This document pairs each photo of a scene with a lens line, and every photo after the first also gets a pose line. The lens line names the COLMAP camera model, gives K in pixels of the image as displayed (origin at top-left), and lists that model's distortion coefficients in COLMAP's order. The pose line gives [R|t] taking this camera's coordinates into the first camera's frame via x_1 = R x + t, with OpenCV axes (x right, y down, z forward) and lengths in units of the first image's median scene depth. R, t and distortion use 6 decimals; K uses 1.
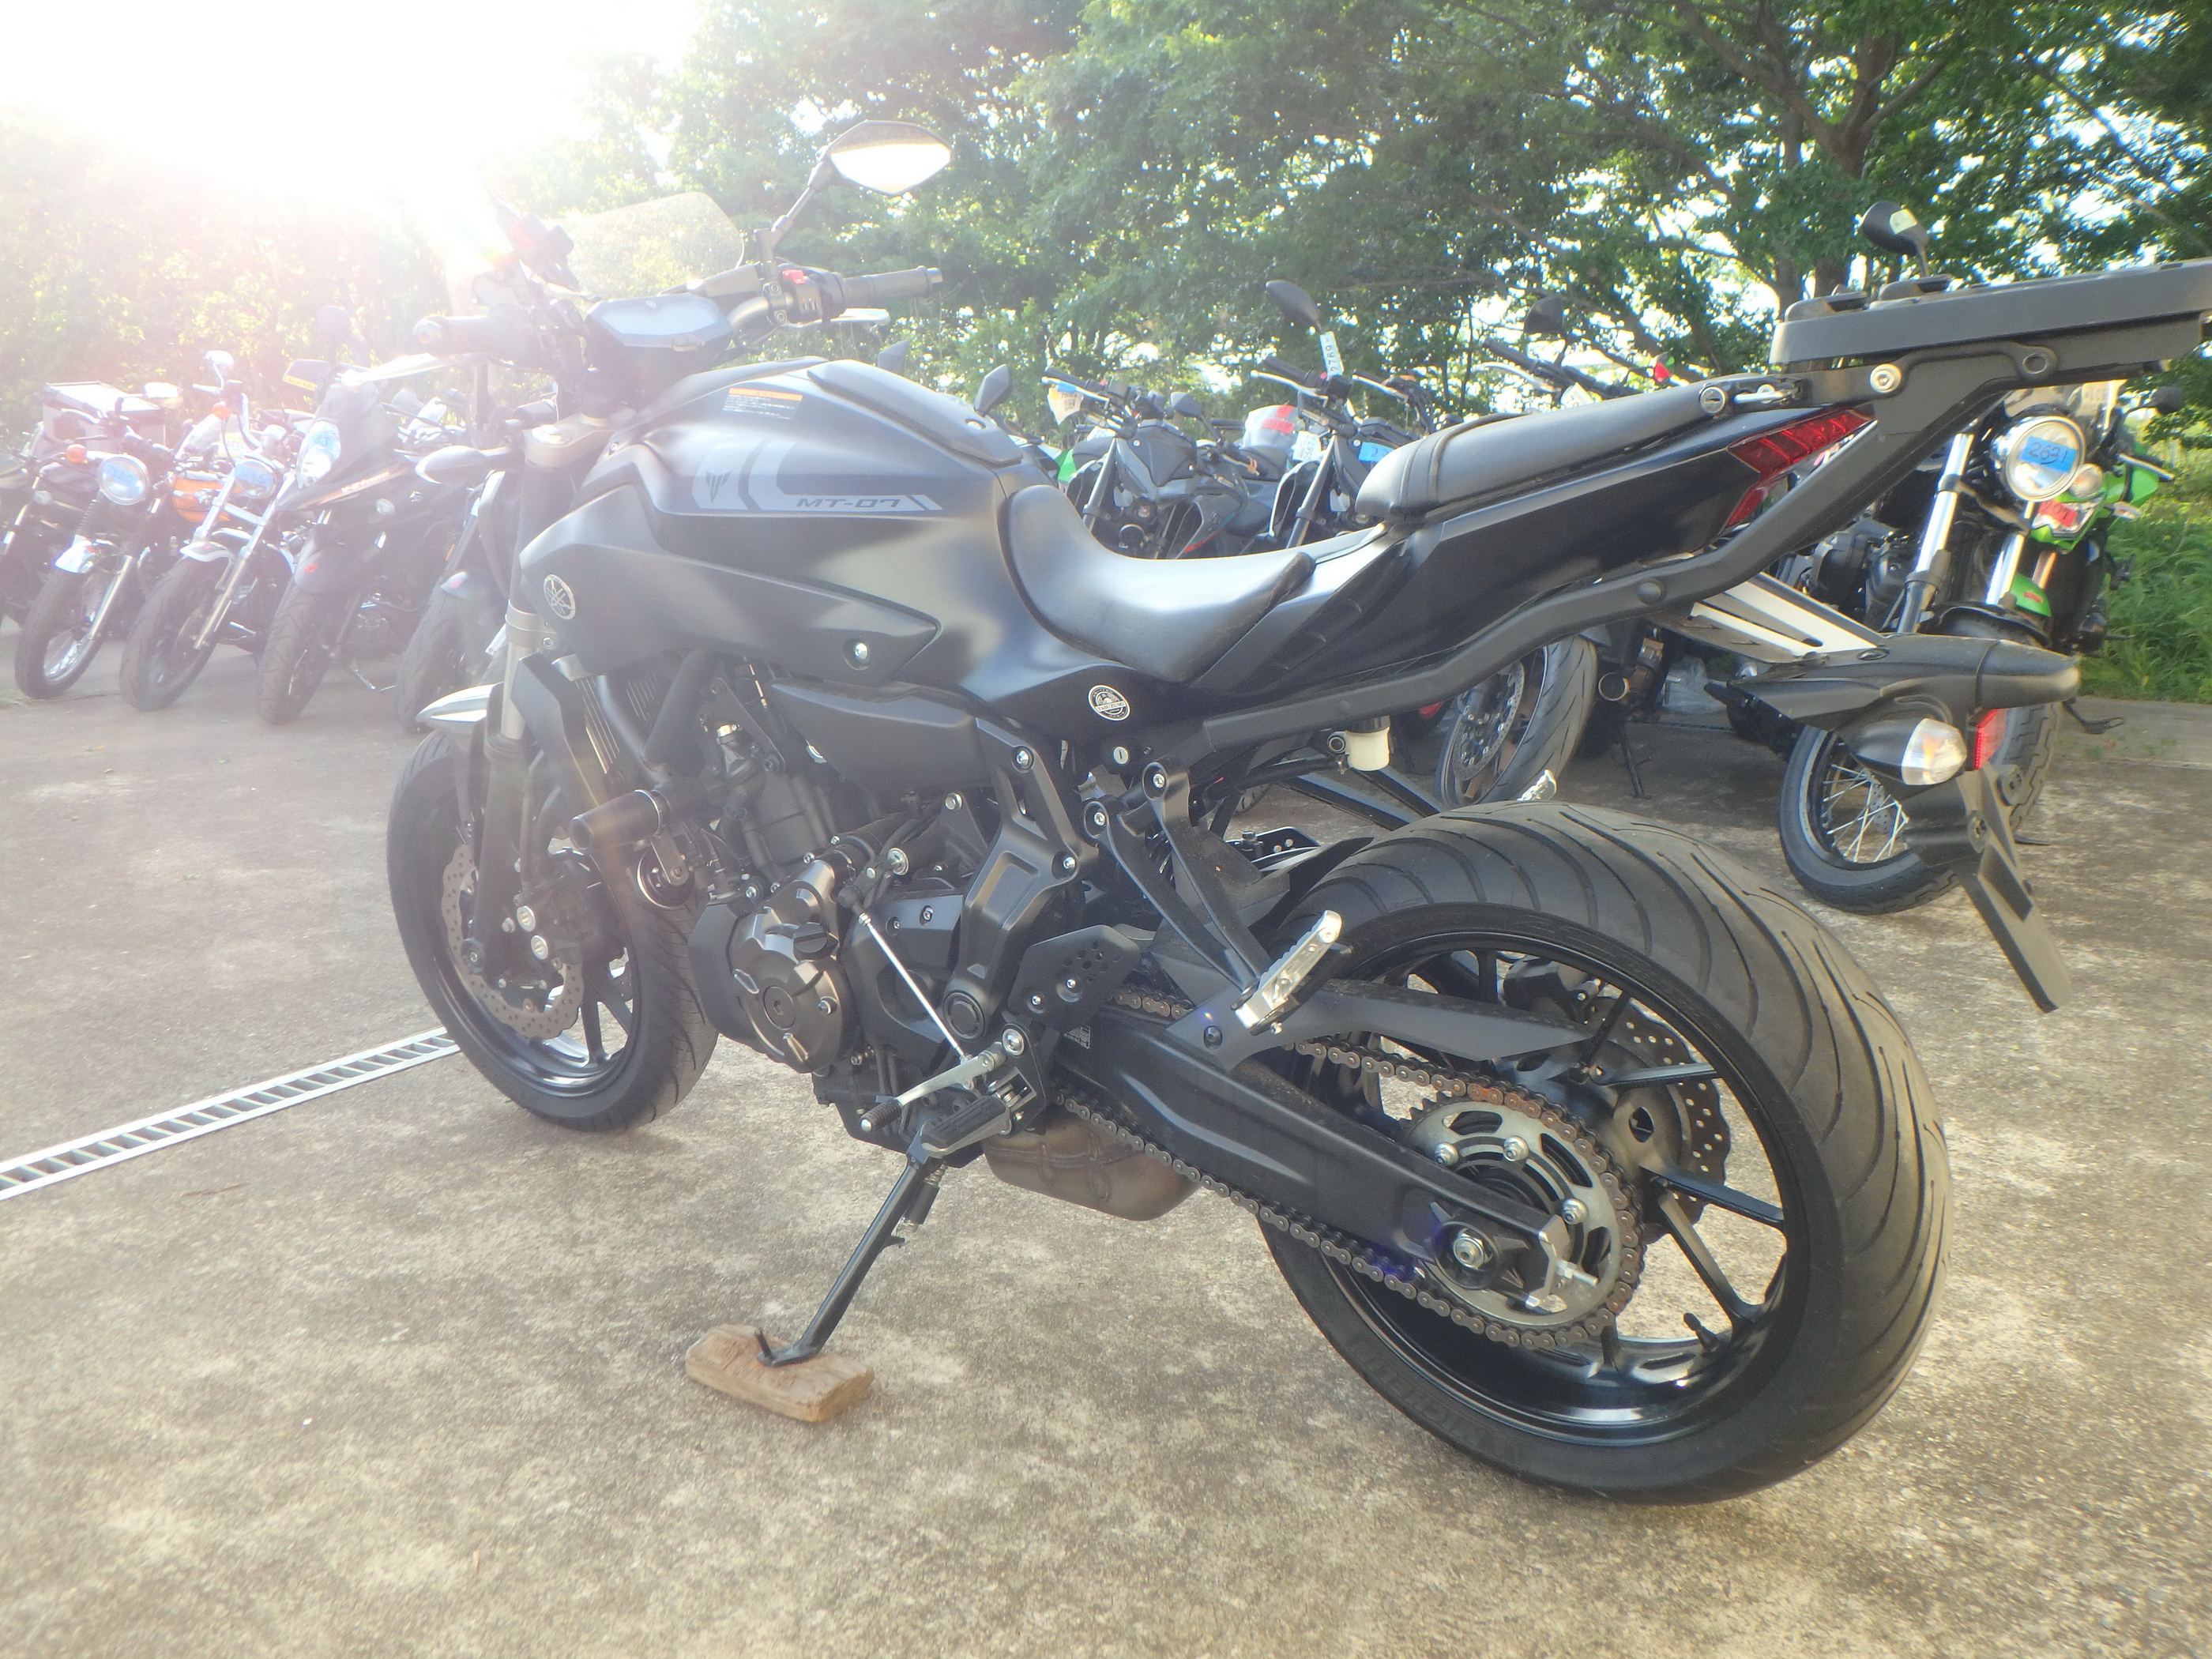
lens RADIAL K [[1799.3, 0, 1106.0], [0, 1799.3, 829.5], [0, 0, 1]] dist [-0.007574, 0.019535]
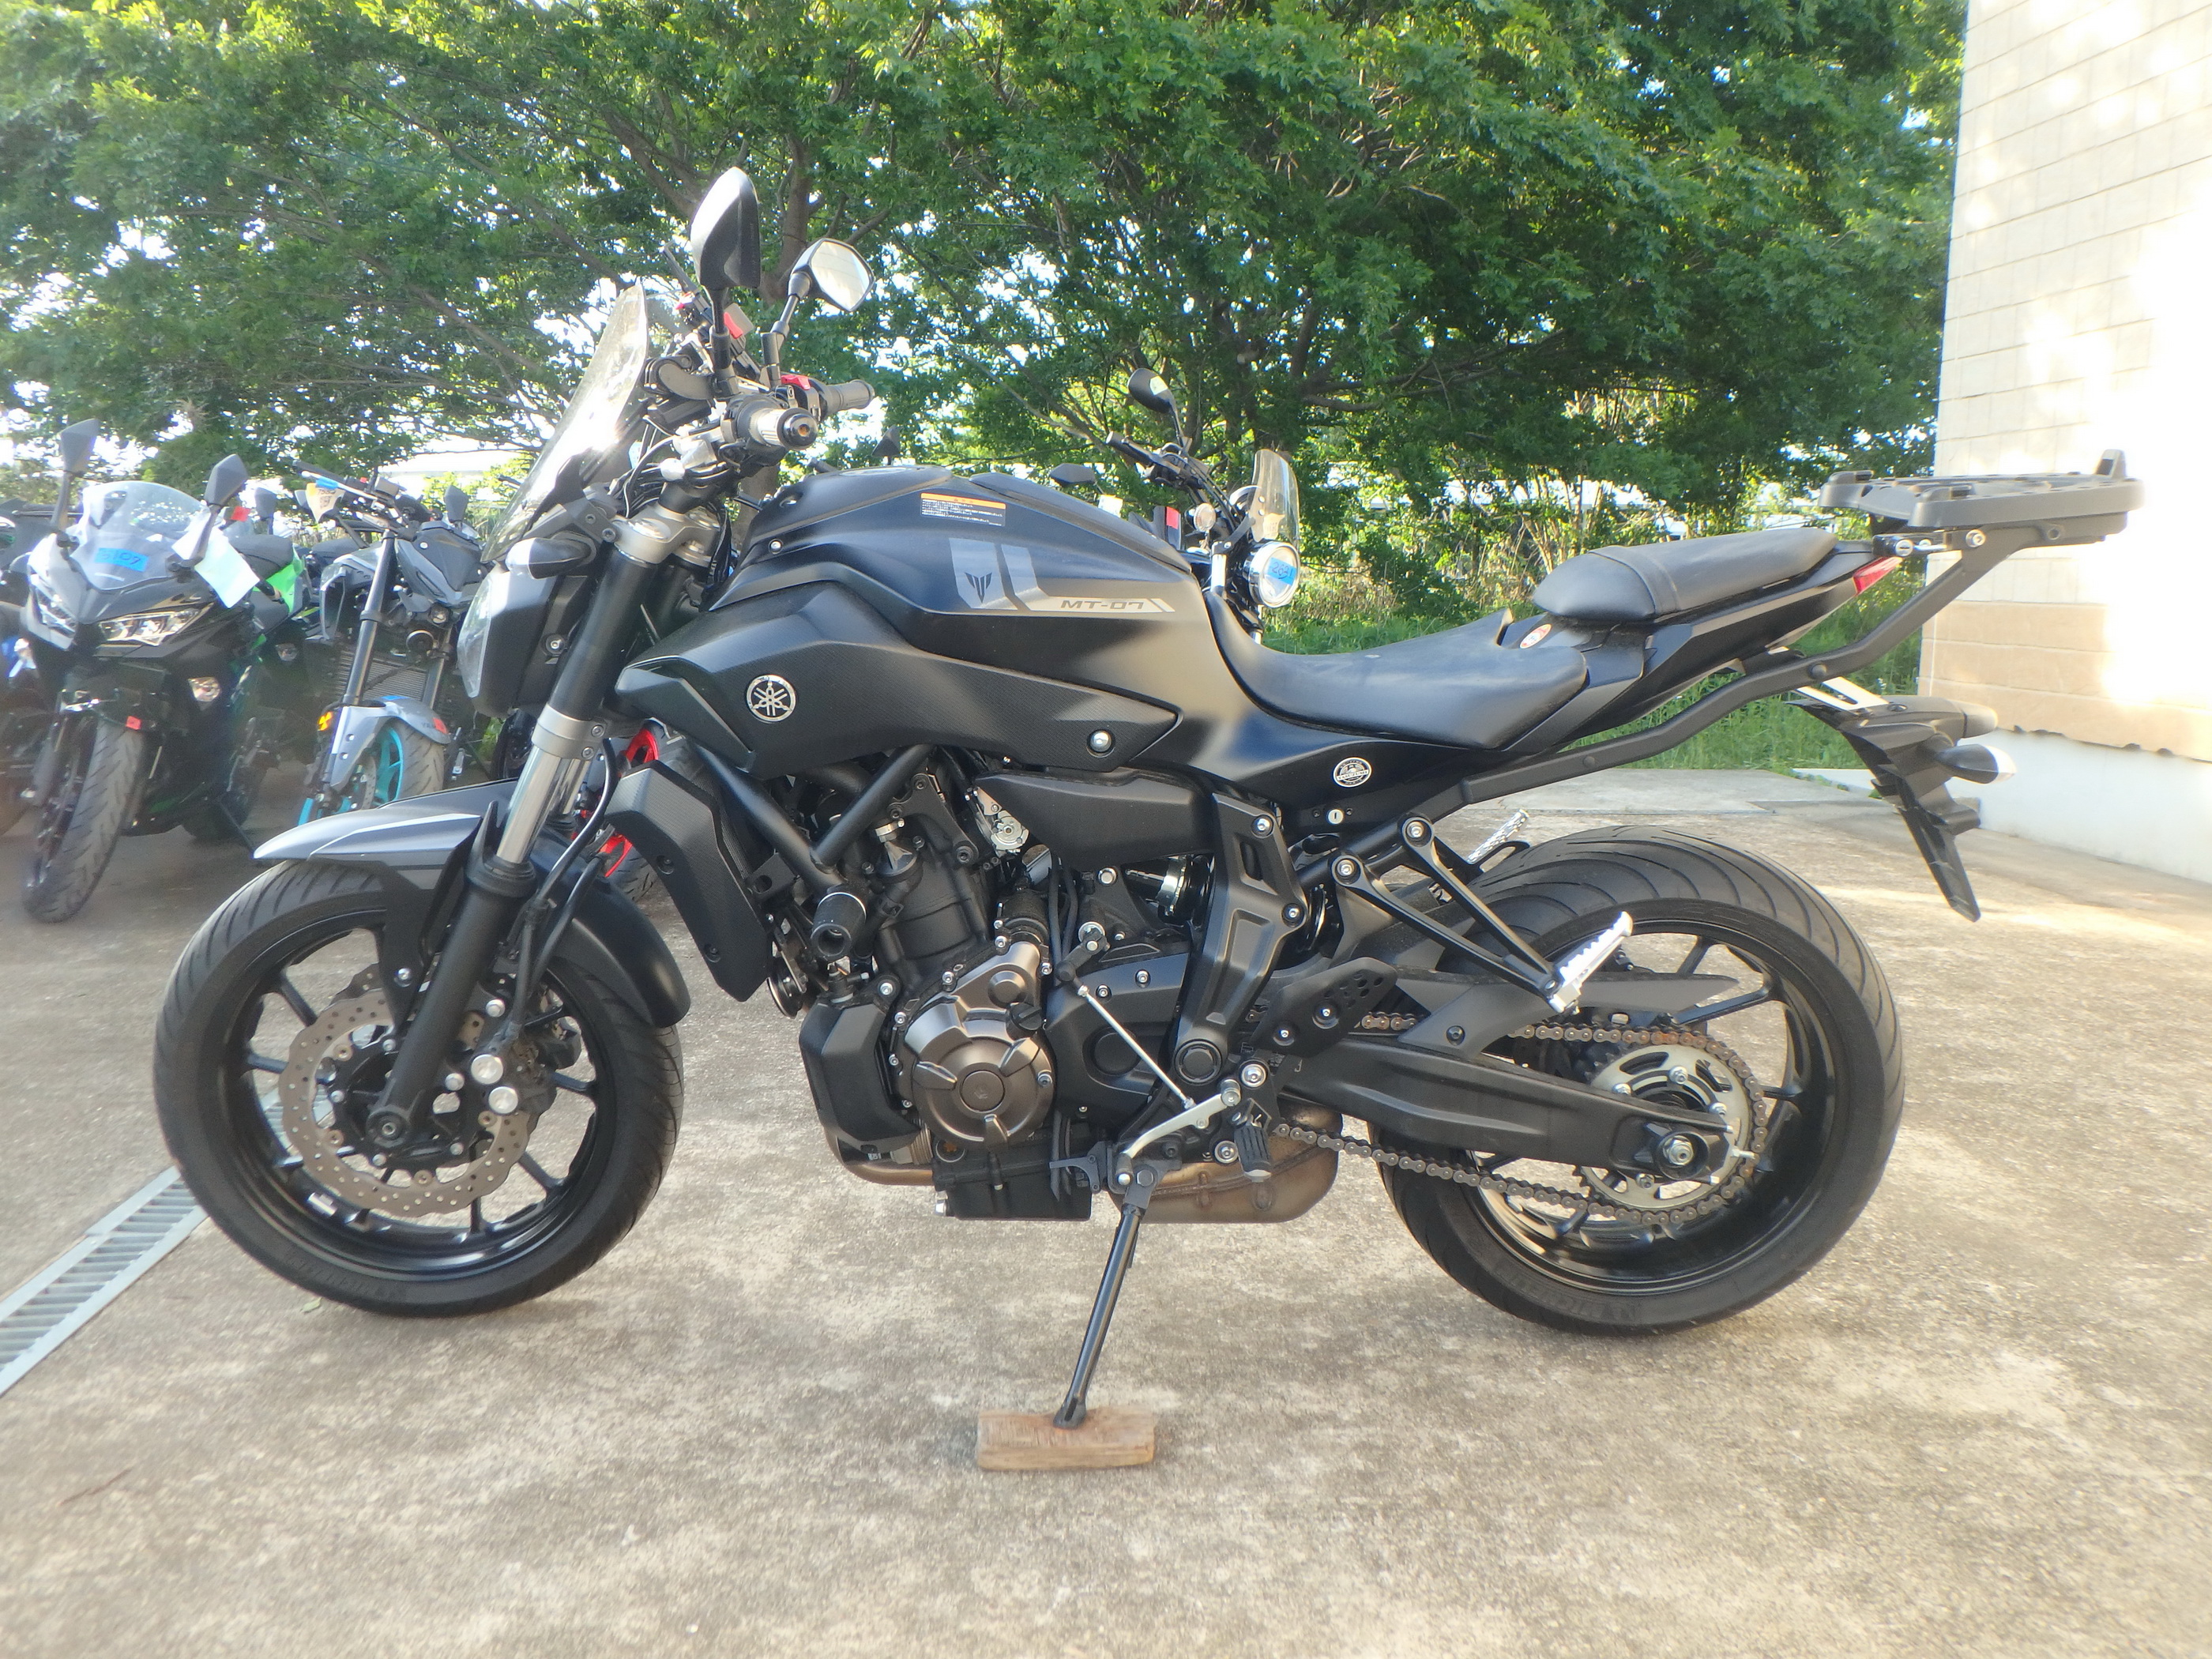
lens RADIAL K [[1799.3, 0, 1106.0], [0, 1799.3, 829.5], [0, 0, 1]] dist [-0.007574, 0.019535]
pose [[0.779059, -0.066395, 0.623425, -0.829368], [0.104005, 0.994285, -0.024078, -0.019043], [-0.618263, 0.083597, 0.781513, 0.153815]]
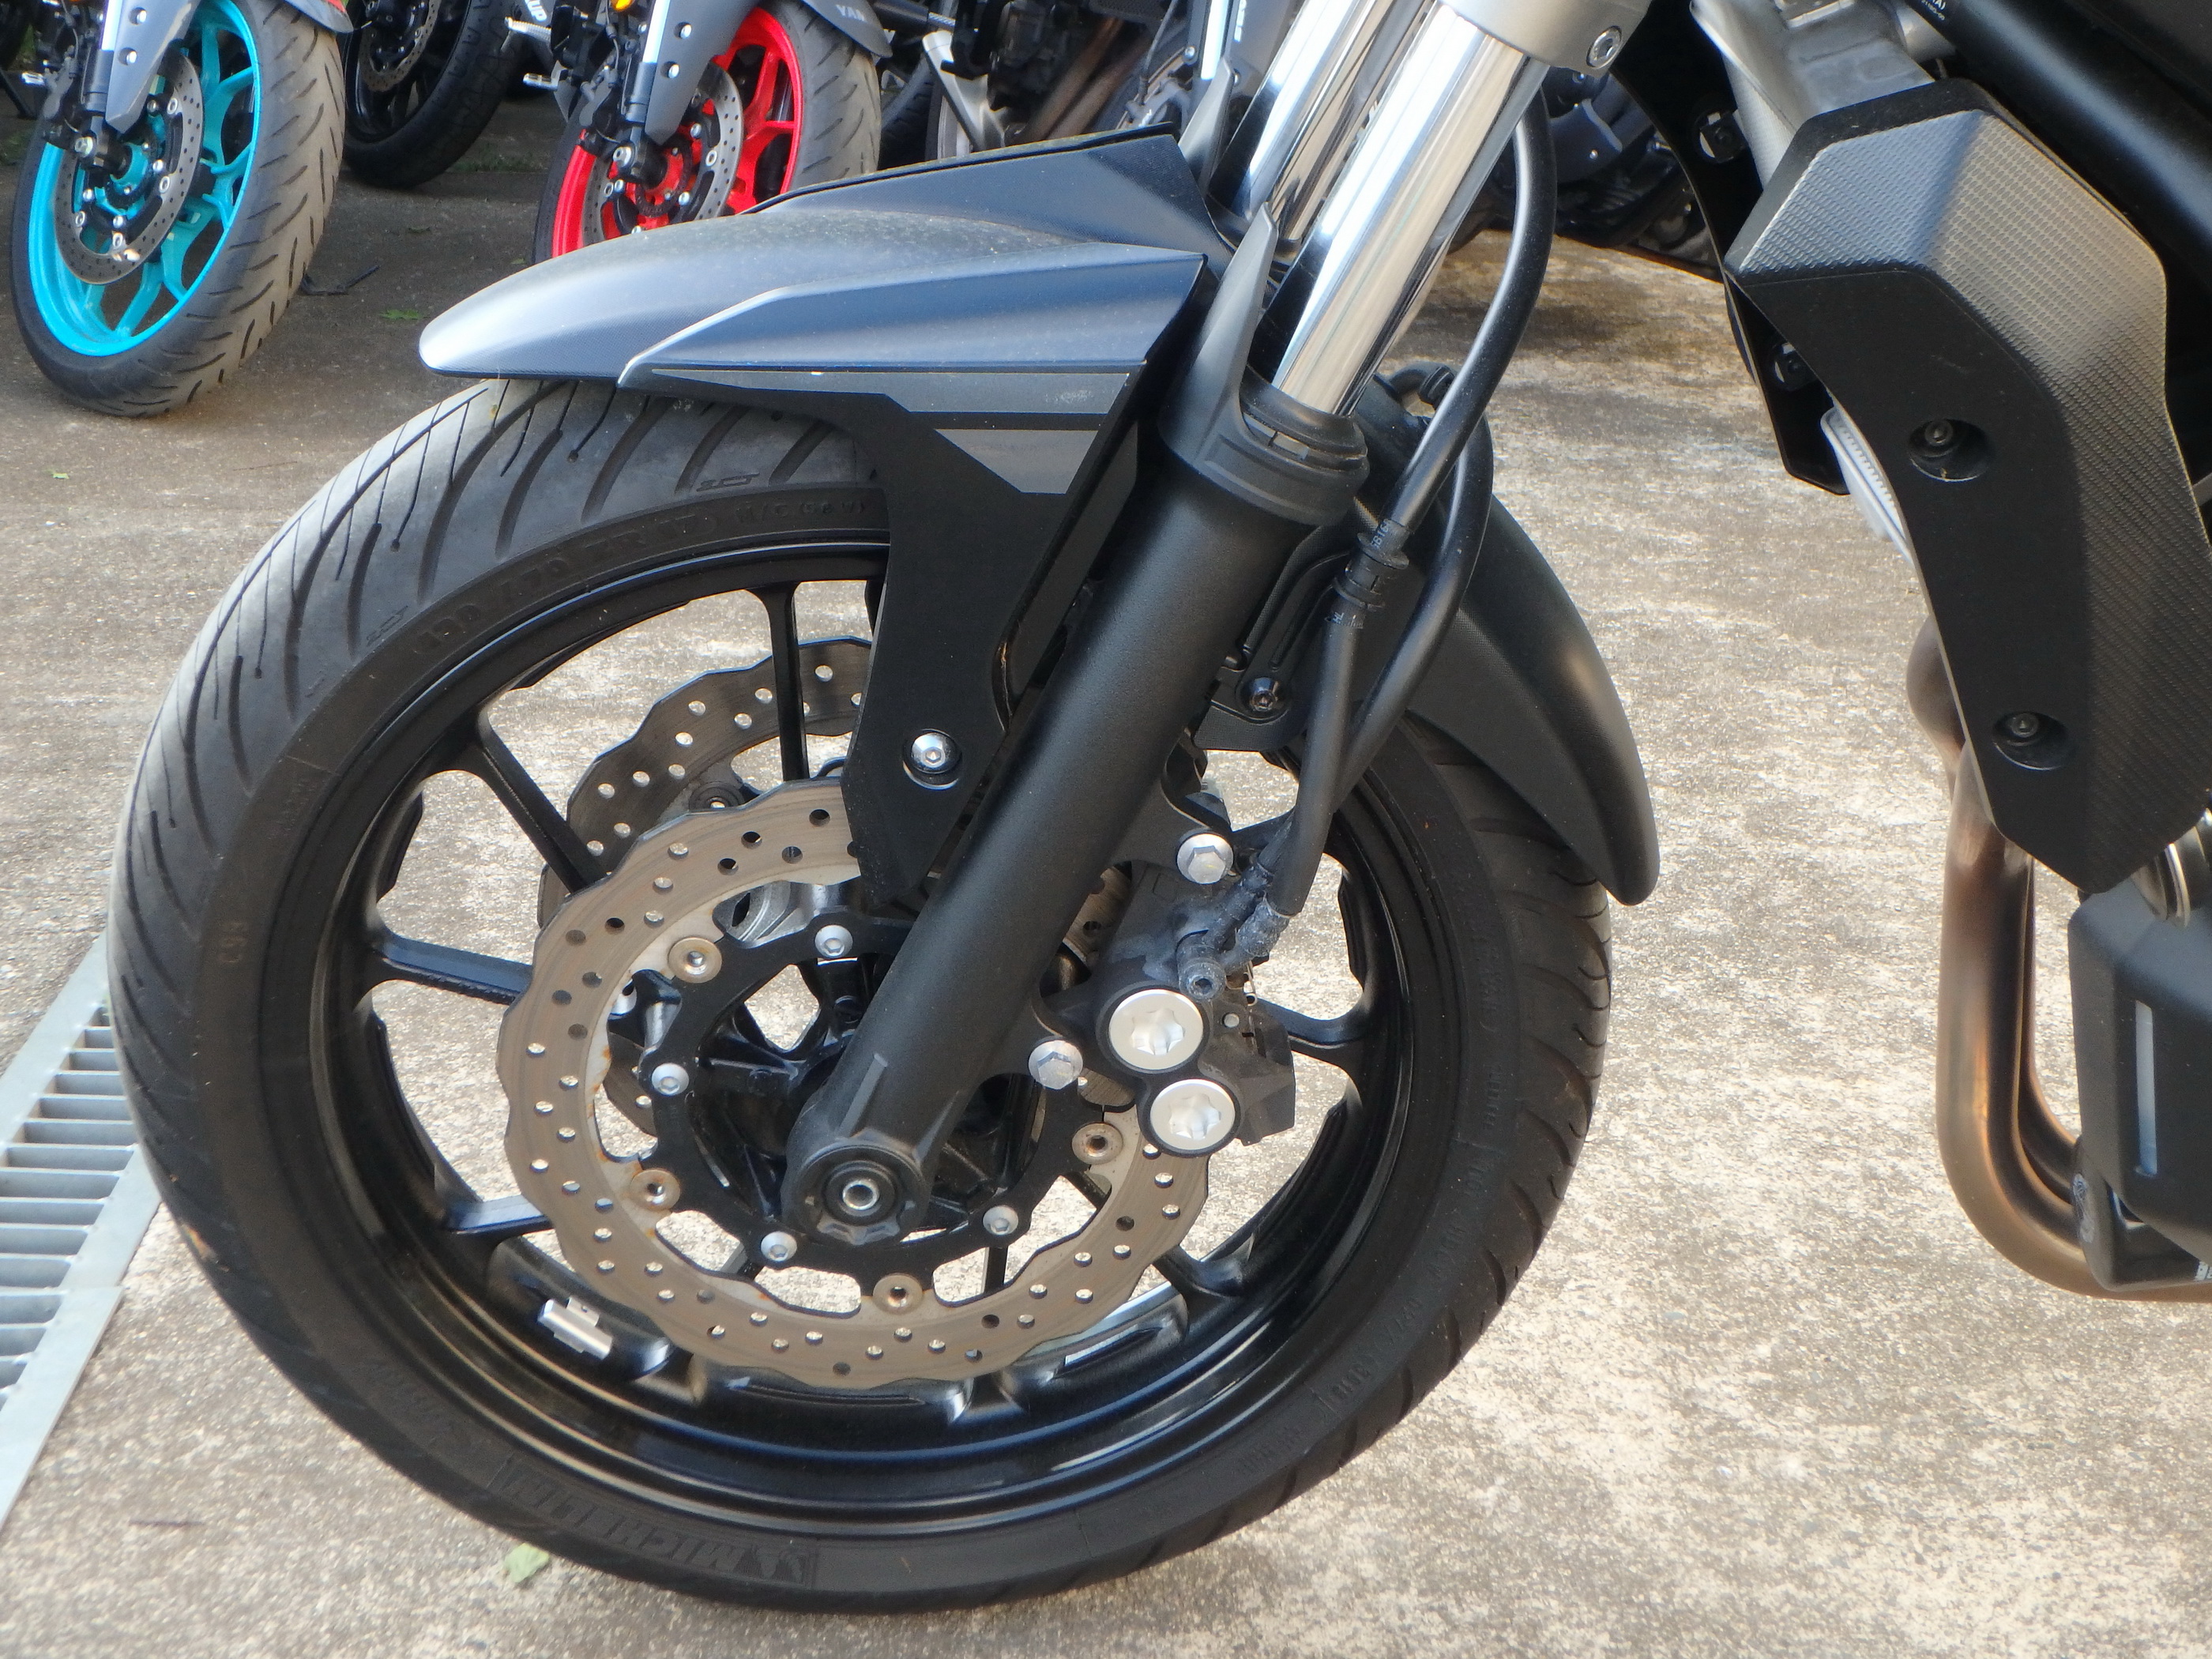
lens RADIAL K [[2773.9, 0, 1106.0], [0, 2773.9, 829.5], [0, 0, 1]] dist [0.023949, 0.029075]
pose [[0.785476, -0.184769, 0.590668, -0.779871], [0.085488, 0.977638, 0.192135, -0.087745], [-0.612960, -0.100422, 0.783707, 0.832179]]
